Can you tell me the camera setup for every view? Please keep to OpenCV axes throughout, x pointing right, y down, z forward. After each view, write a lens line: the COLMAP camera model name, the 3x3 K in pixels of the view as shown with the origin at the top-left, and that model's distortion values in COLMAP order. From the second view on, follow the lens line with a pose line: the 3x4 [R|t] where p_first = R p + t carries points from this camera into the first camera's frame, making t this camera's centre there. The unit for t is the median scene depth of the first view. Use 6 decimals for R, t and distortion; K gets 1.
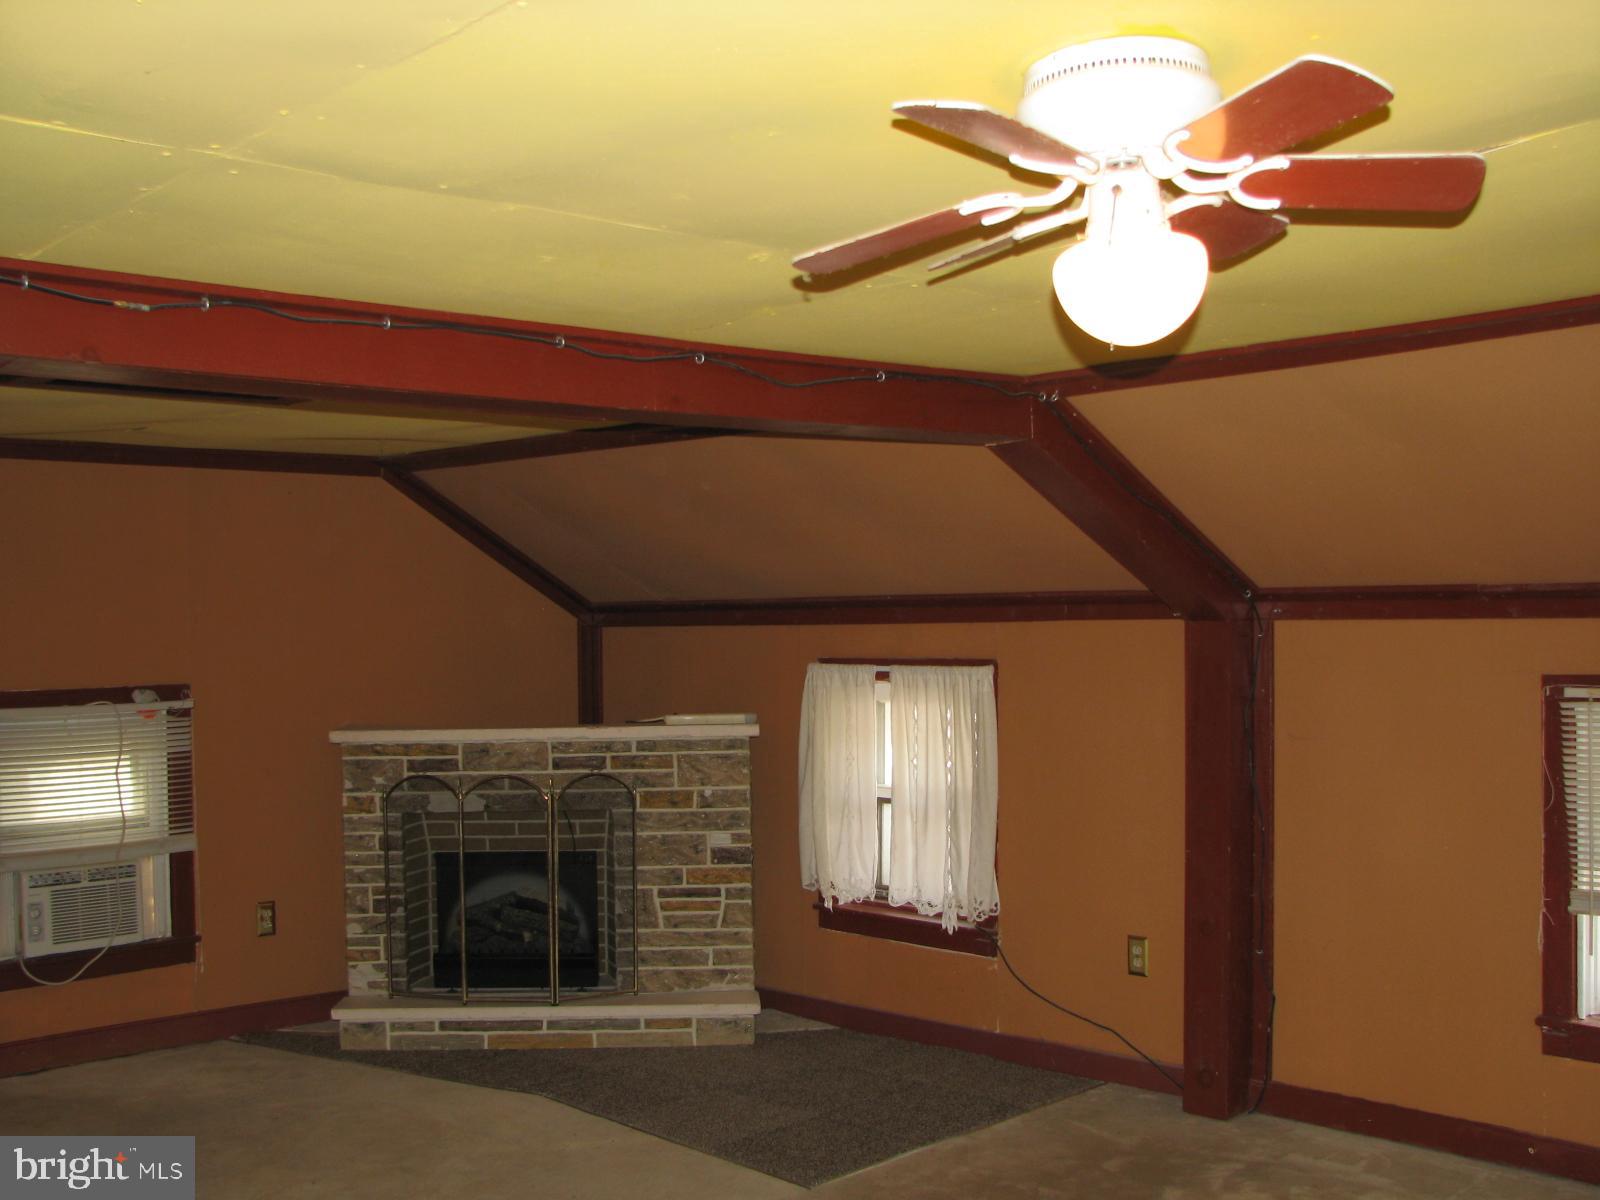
lens RADIAL K [[1716.7, 0, 817.1], [0, 1716.7, 608.7], [0, 0, 1]] dist [-0.203376, 0.273107]
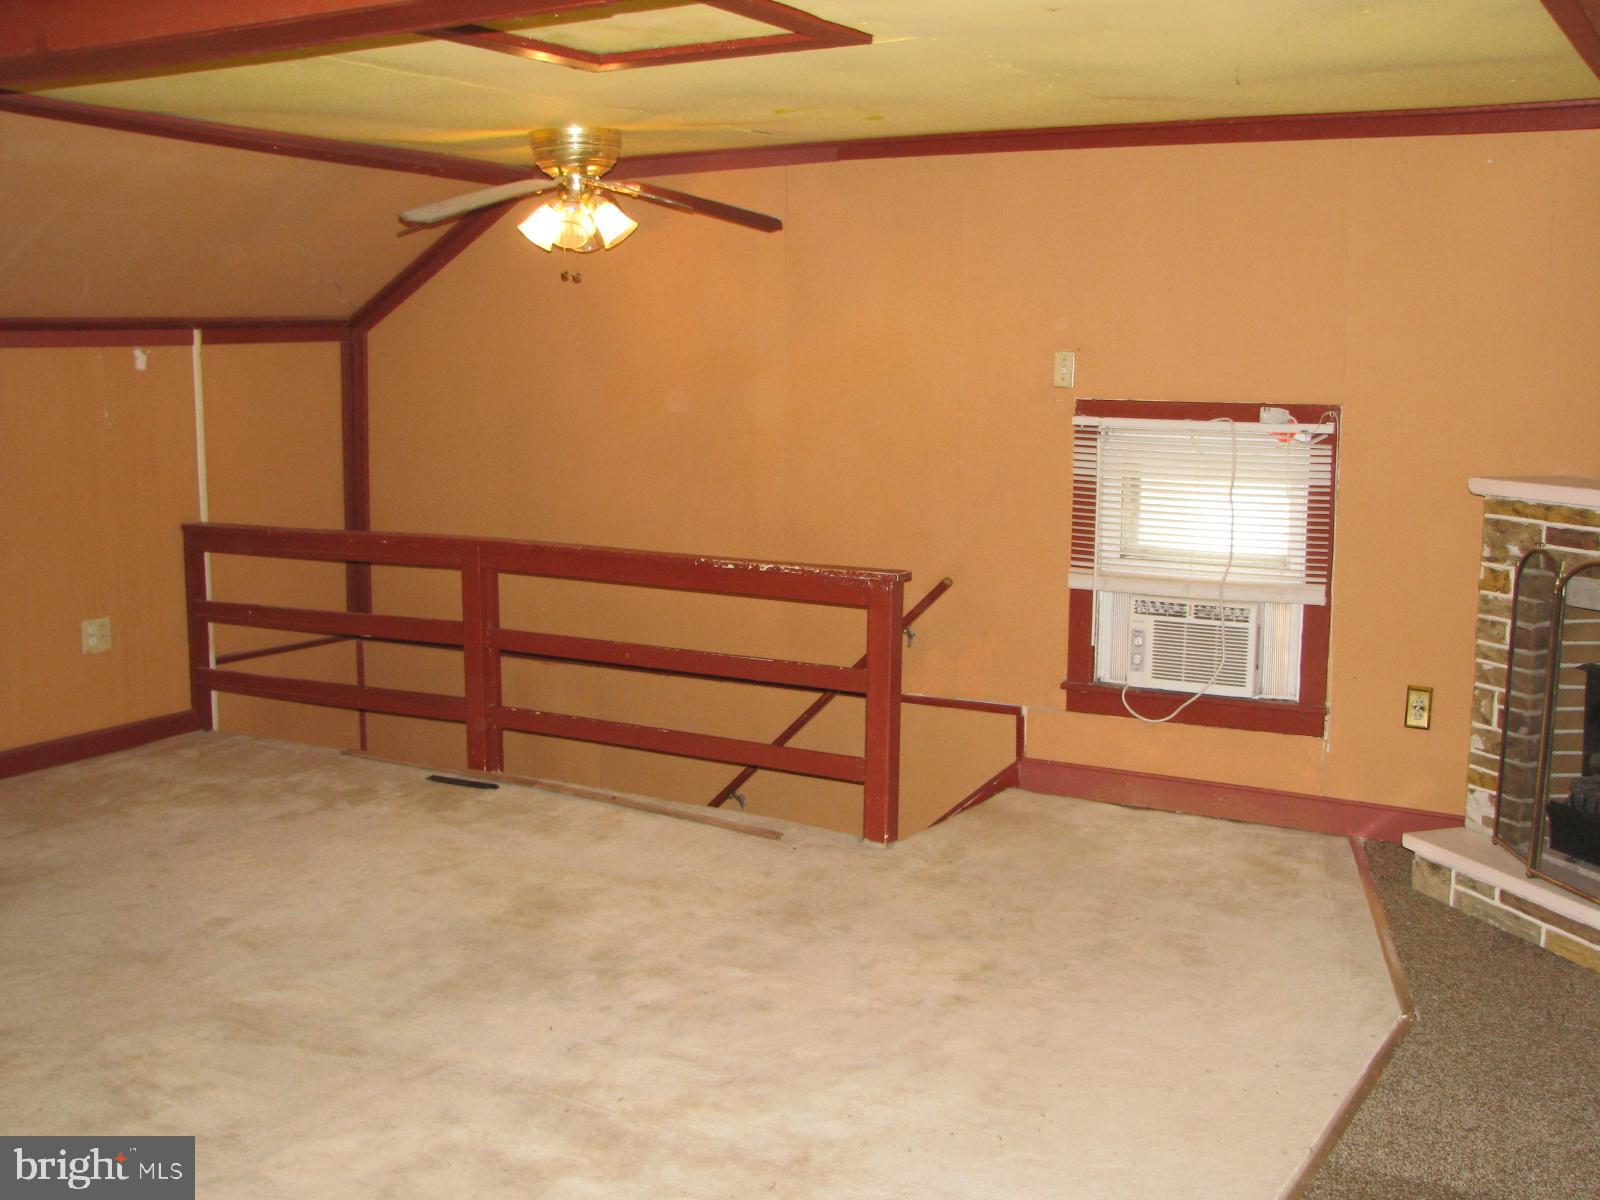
lens RADIAL K [[1716.7, 0, 817.1], [0, 1716.7, 608.7], [0, 0, 1]] dist [-0.203376, 0.273107]
pose [[0.273644, 0.151905, -0.949760, 0.347401], [-0.010607, 0.987866, 0.154944, 0.017798], [0.961773, -0.032325, 0.271935, 0.512737]]
